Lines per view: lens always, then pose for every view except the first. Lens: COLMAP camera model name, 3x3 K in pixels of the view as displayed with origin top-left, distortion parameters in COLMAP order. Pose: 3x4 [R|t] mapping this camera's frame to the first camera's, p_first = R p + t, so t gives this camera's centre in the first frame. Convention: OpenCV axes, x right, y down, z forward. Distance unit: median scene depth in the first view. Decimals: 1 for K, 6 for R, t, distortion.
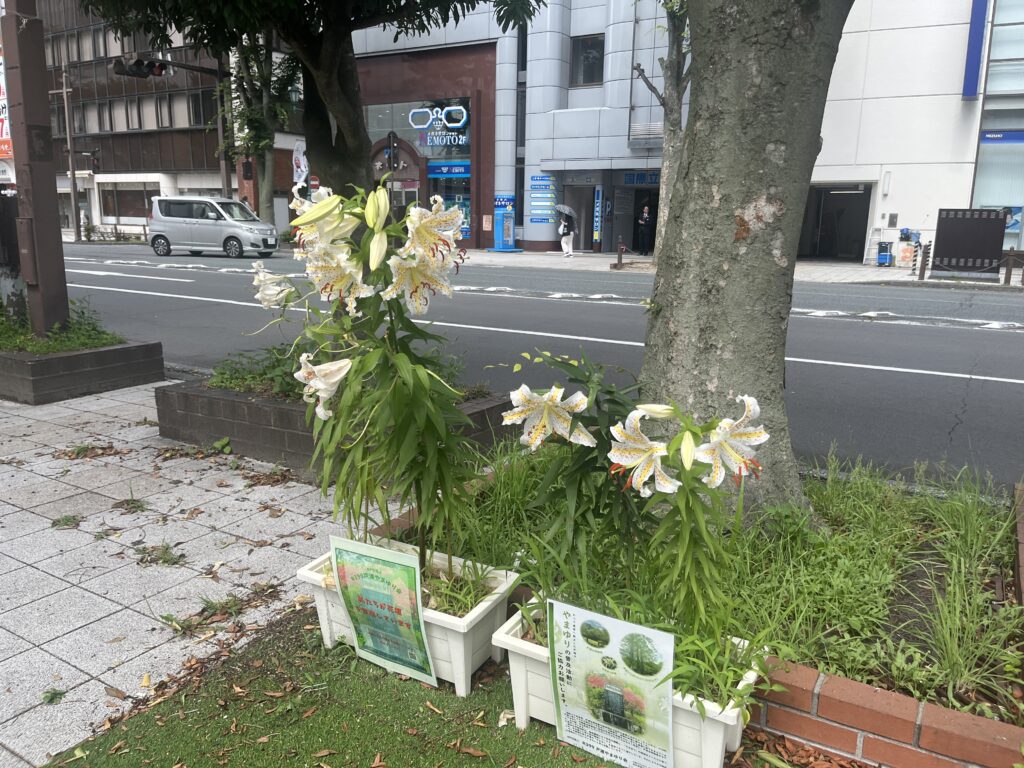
lens RADIAL K [[770.4, 0, 512.0], [0, 770.4, 384.0], [0, 0, 1]] dist [0.043718, -0.062942]
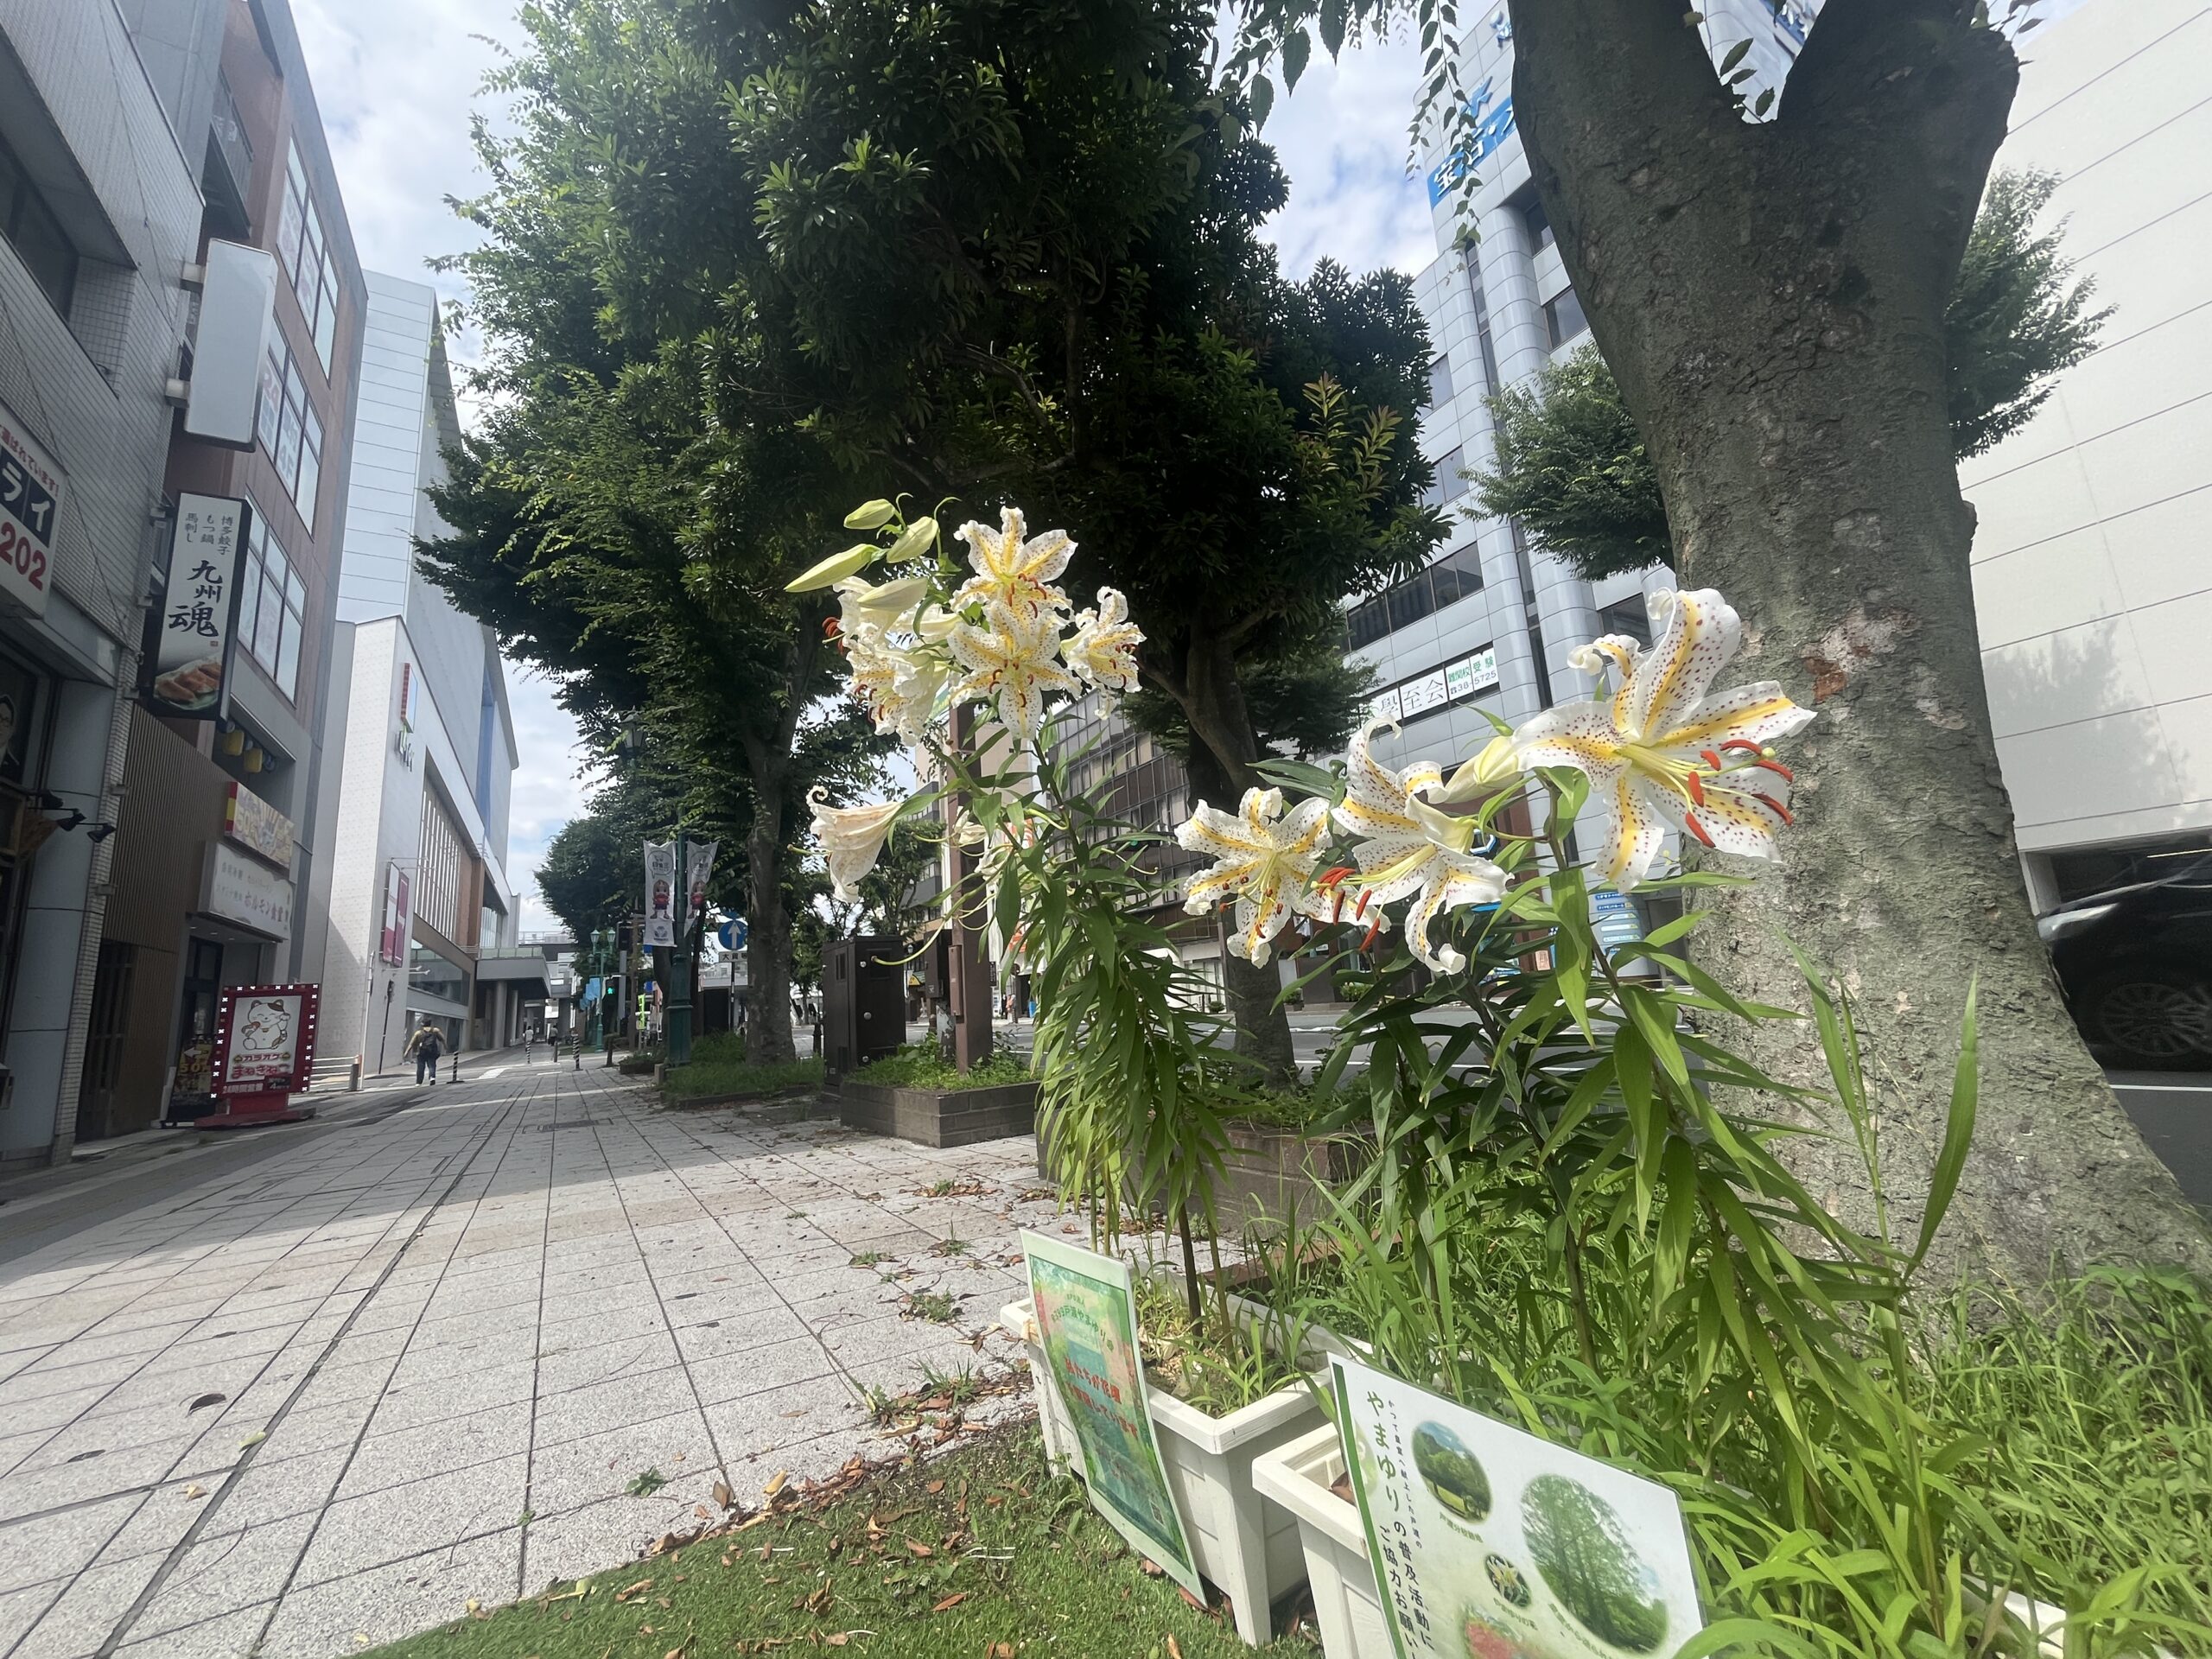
lens RADIAL K [[889.8, 0, 1106.0], [0, 889.8, 829.5], [0, 0, 1]] dist [-0.004873, 0.000386]
pose [[0.876302, -0.161844, -0.453763, 0.155922], [-0.022647, 0.927003, -0.374370, 0.162007], [0.481229, 0.338338, 0.808669, 0.390362]]
